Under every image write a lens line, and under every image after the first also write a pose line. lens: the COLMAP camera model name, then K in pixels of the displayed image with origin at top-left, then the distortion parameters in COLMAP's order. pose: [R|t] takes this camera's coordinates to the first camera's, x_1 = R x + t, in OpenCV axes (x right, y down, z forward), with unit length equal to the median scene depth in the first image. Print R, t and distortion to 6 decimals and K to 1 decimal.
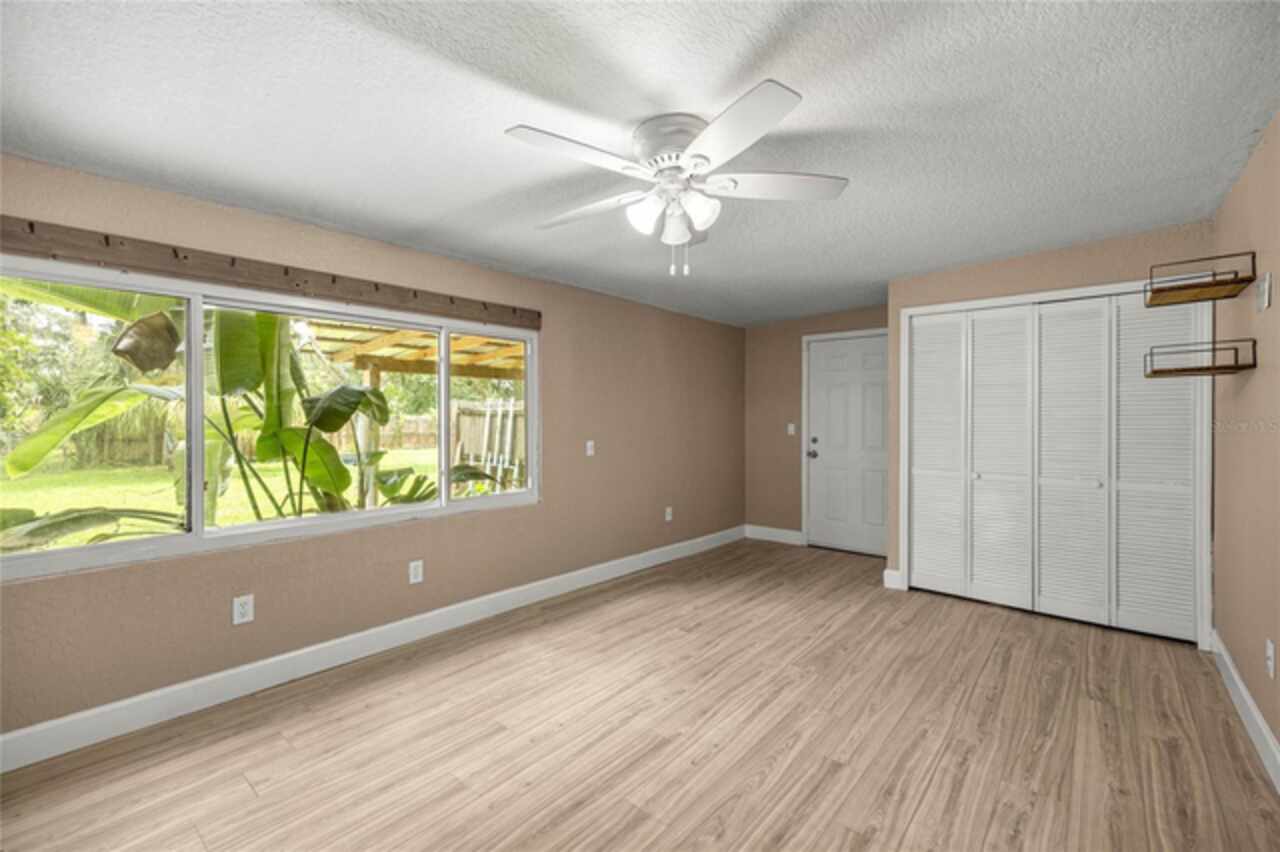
lens RADIAL K [[551.4, 0, 640.0], [0, 551.4, 426.0], [0, 0, 1]] dist [0.002070, 0.000553]
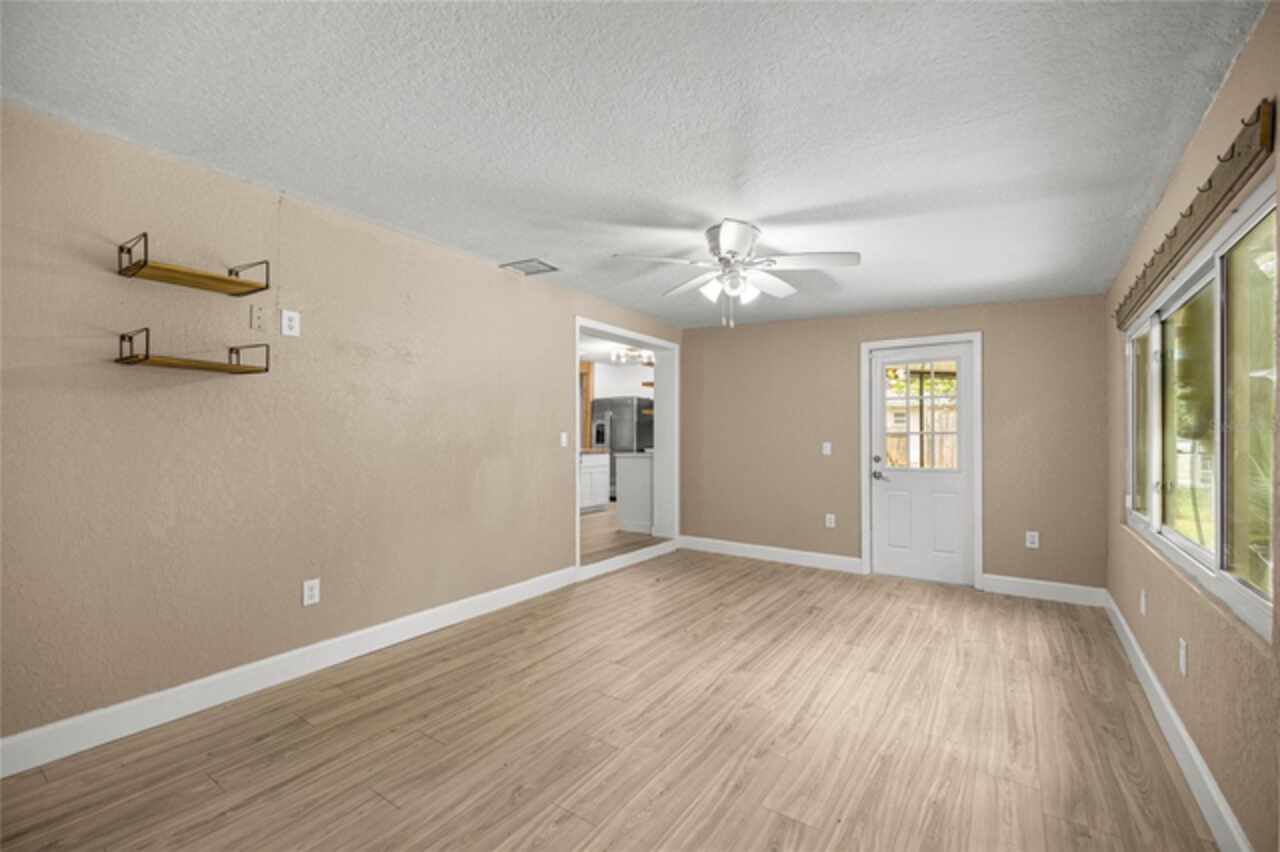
lens RADIAL K [[551.4, 0, 640.0], [0, 551.4, 426.0], [0, 0, 1]] dist [0.002070, 0.000553]
pose [[-0.994972, -0.006479, -0.099942, 0.376783], [-0.006093, 0.999973, -0.004169, 0.001382], [0.099966, -0.003539, -0.994985, 2.042727]]
